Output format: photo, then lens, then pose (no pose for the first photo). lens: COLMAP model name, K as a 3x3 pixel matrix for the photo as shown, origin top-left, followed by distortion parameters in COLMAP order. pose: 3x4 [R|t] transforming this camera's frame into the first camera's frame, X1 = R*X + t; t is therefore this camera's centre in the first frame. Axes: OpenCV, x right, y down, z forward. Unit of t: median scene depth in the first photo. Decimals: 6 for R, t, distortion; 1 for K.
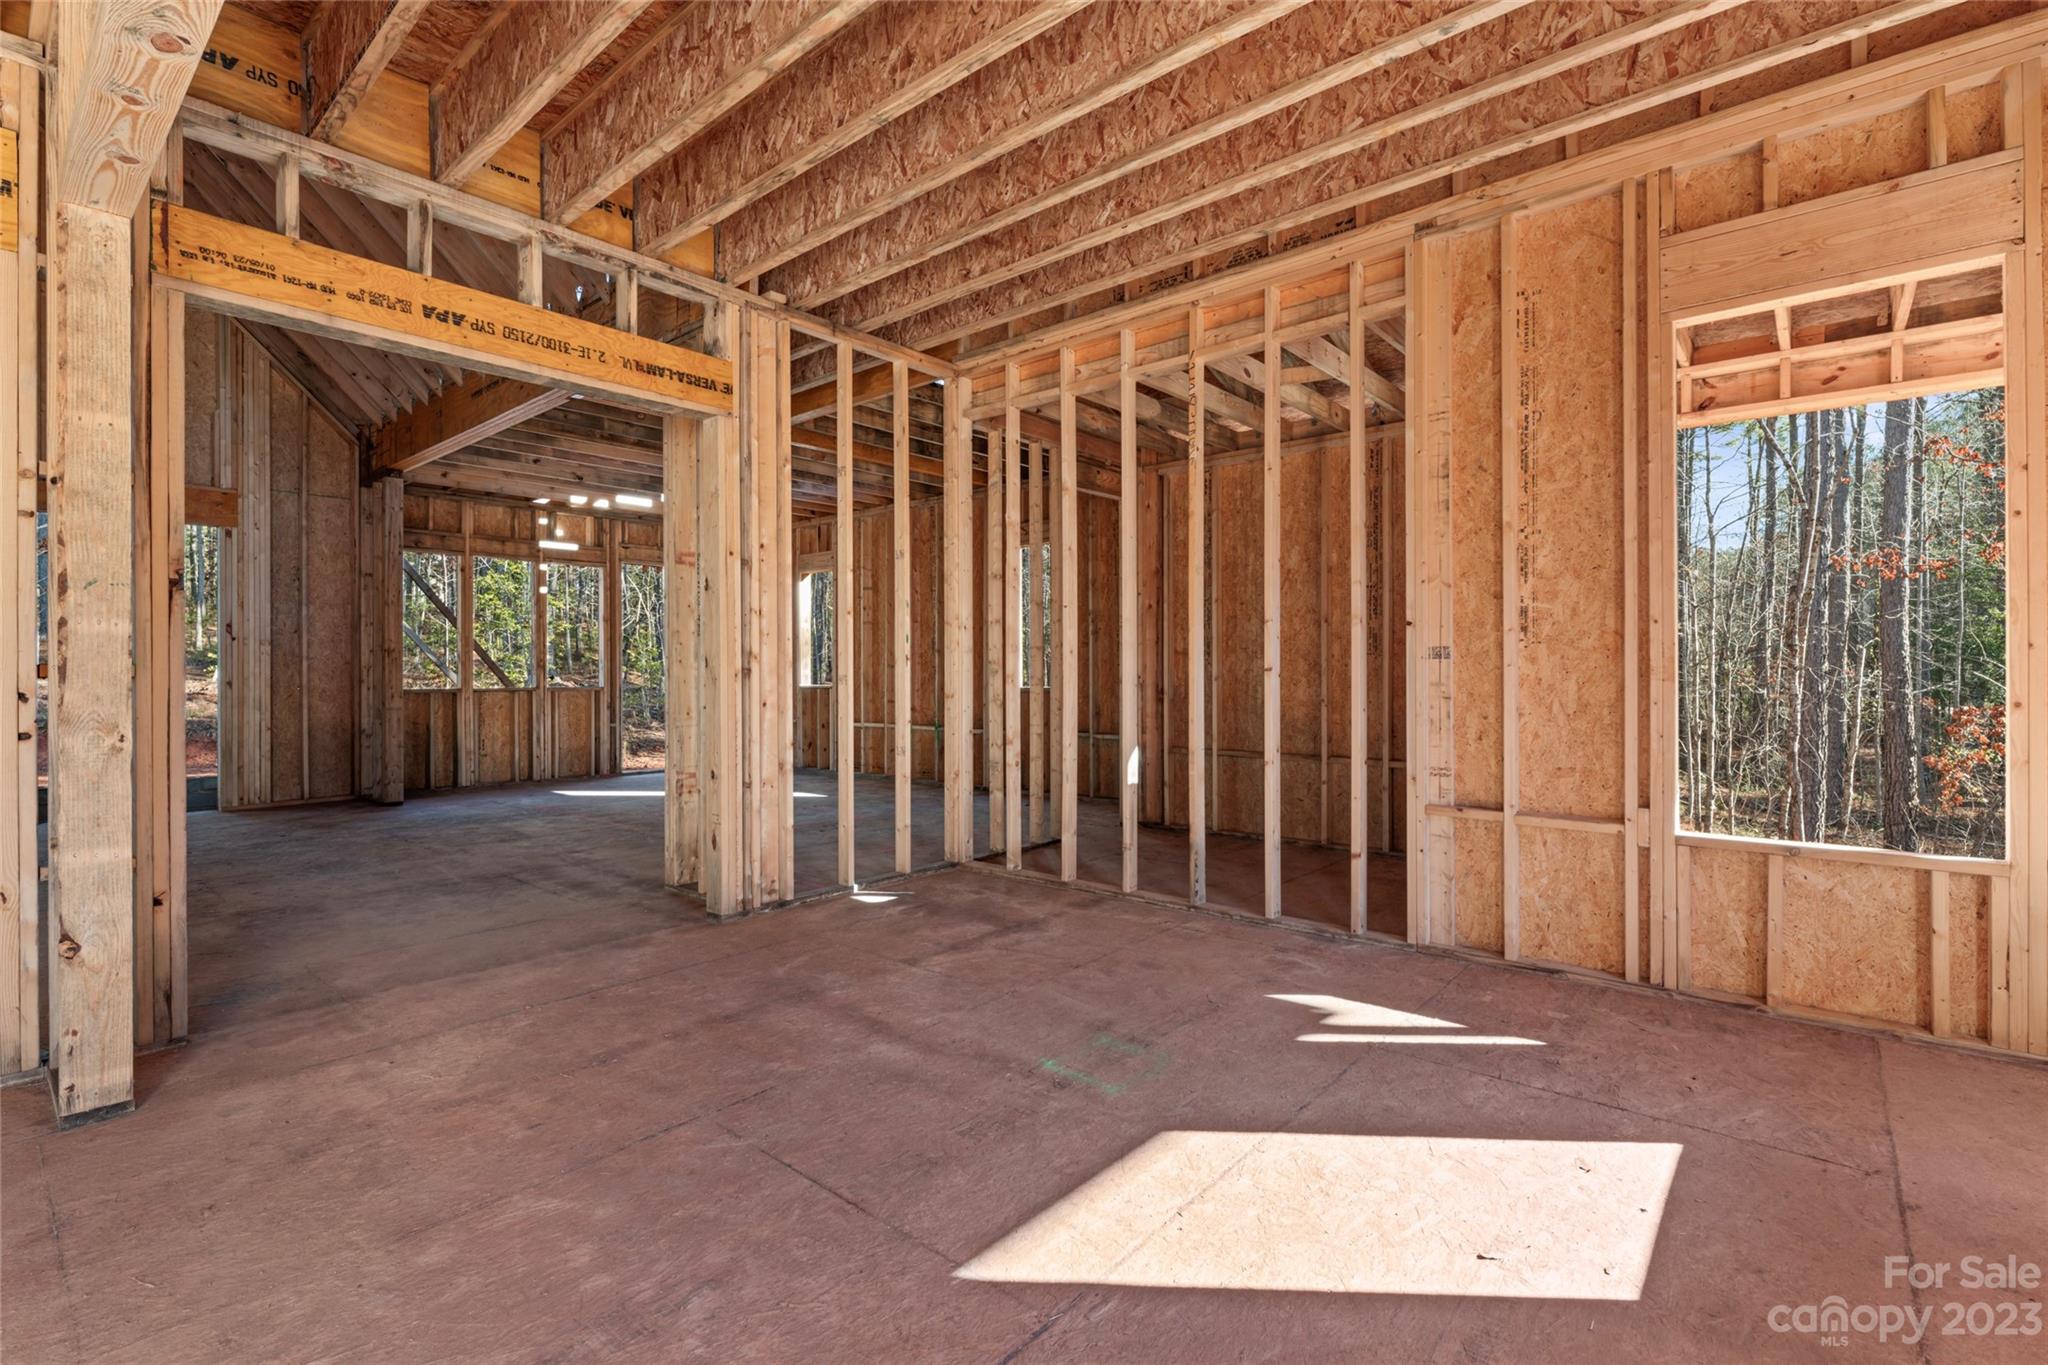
lens RADIAL K [[931.5, 0, 1016.8], [0, 931.5, 667.3], [0, 0, 1]] dist [-0.004283, 0.001057]
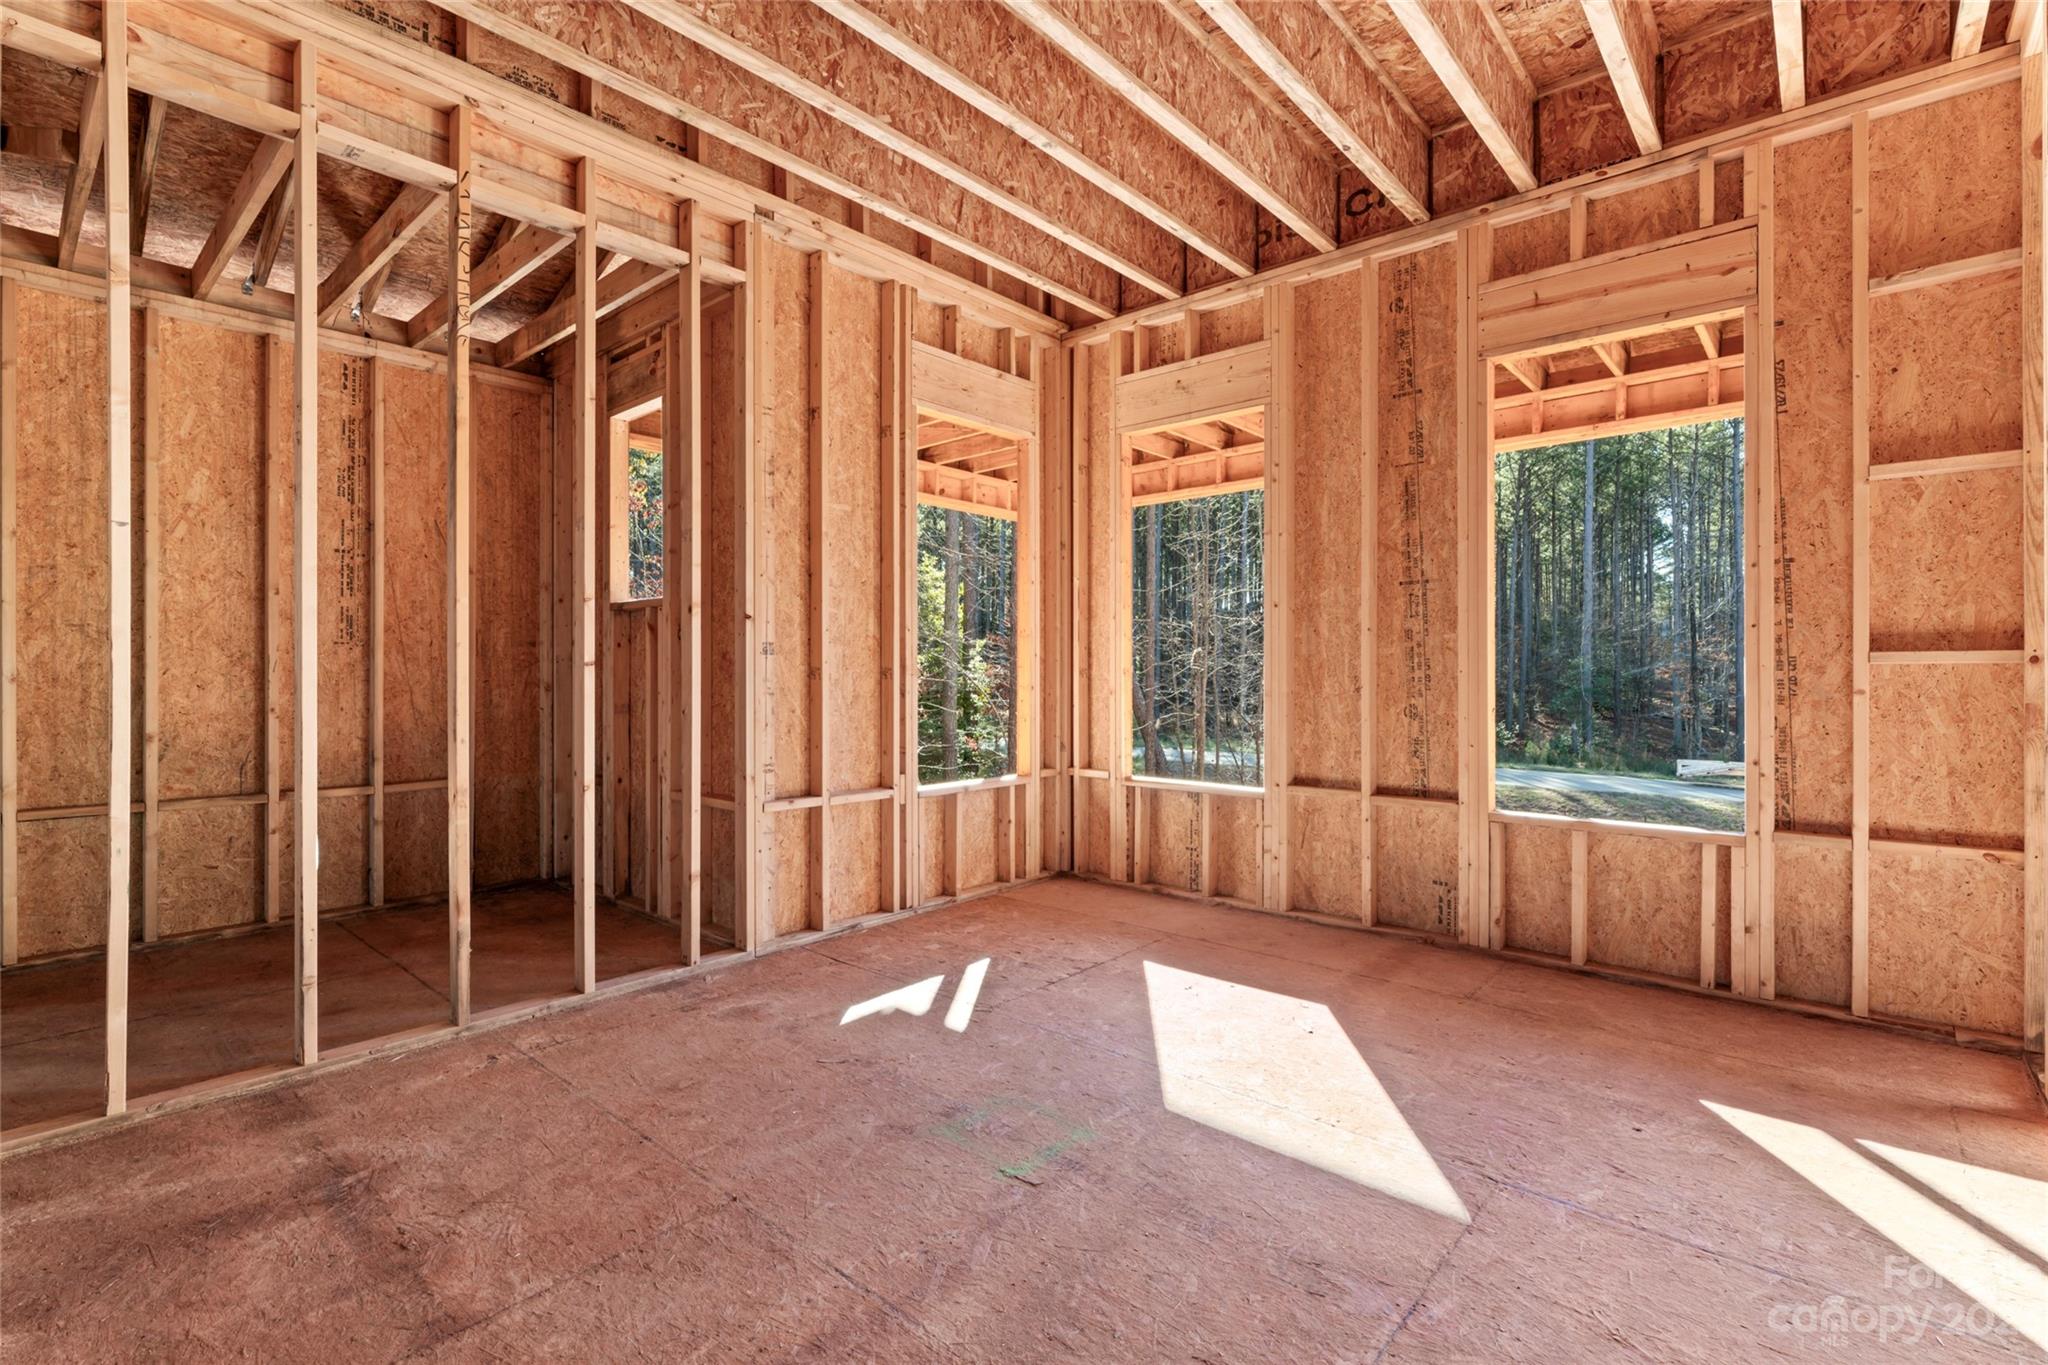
lens RADIAL K [[931.5, 0, 1018.3], [0, 931.5, 669.8], [0, 0, 1]] dist [-0.004283, 0.001057]
pose [[0.012494, 0.003296, 0.999917, -0.568825], [-0.006174, 0.999976, -0.003220, 0.009008], [-0.999903, -0.006133, 0.012514, 0.760427]]
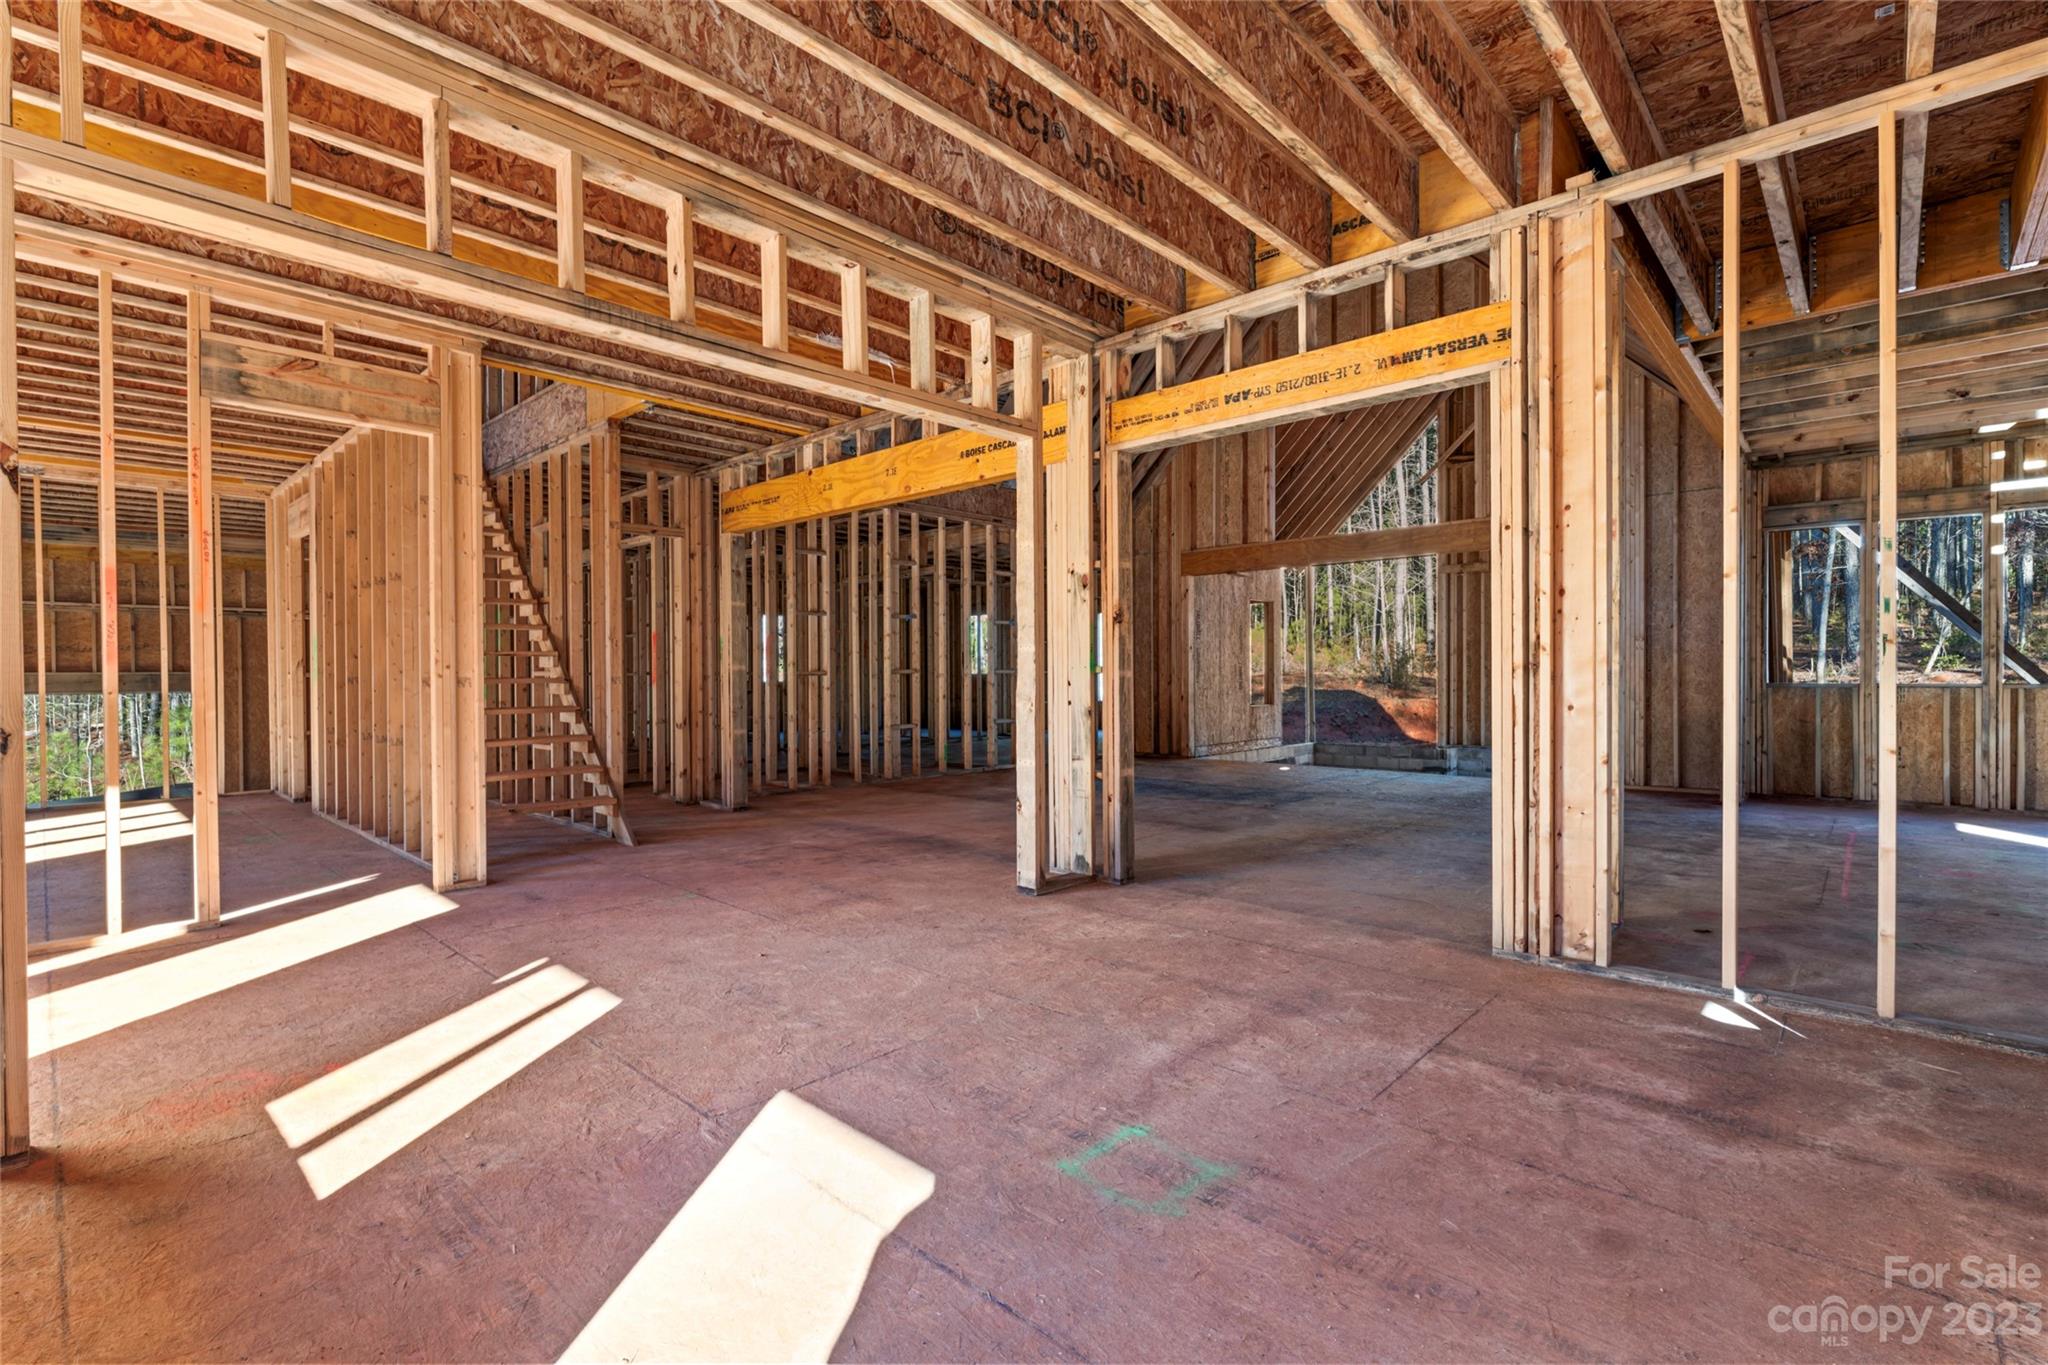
lens RADIAL K [[931.5, 0, 1020.5], [0, 931.5, 675.0], [0, 0, 1]] dist [-0.004283, 0.001057]
pose [[-0.040104, 0.006449, -0.999175, 0.683339], [0.012803, 0.999900, 0.005940, 0.001777], [0.999113, -0.012554, -0.040182, 0.719393]]
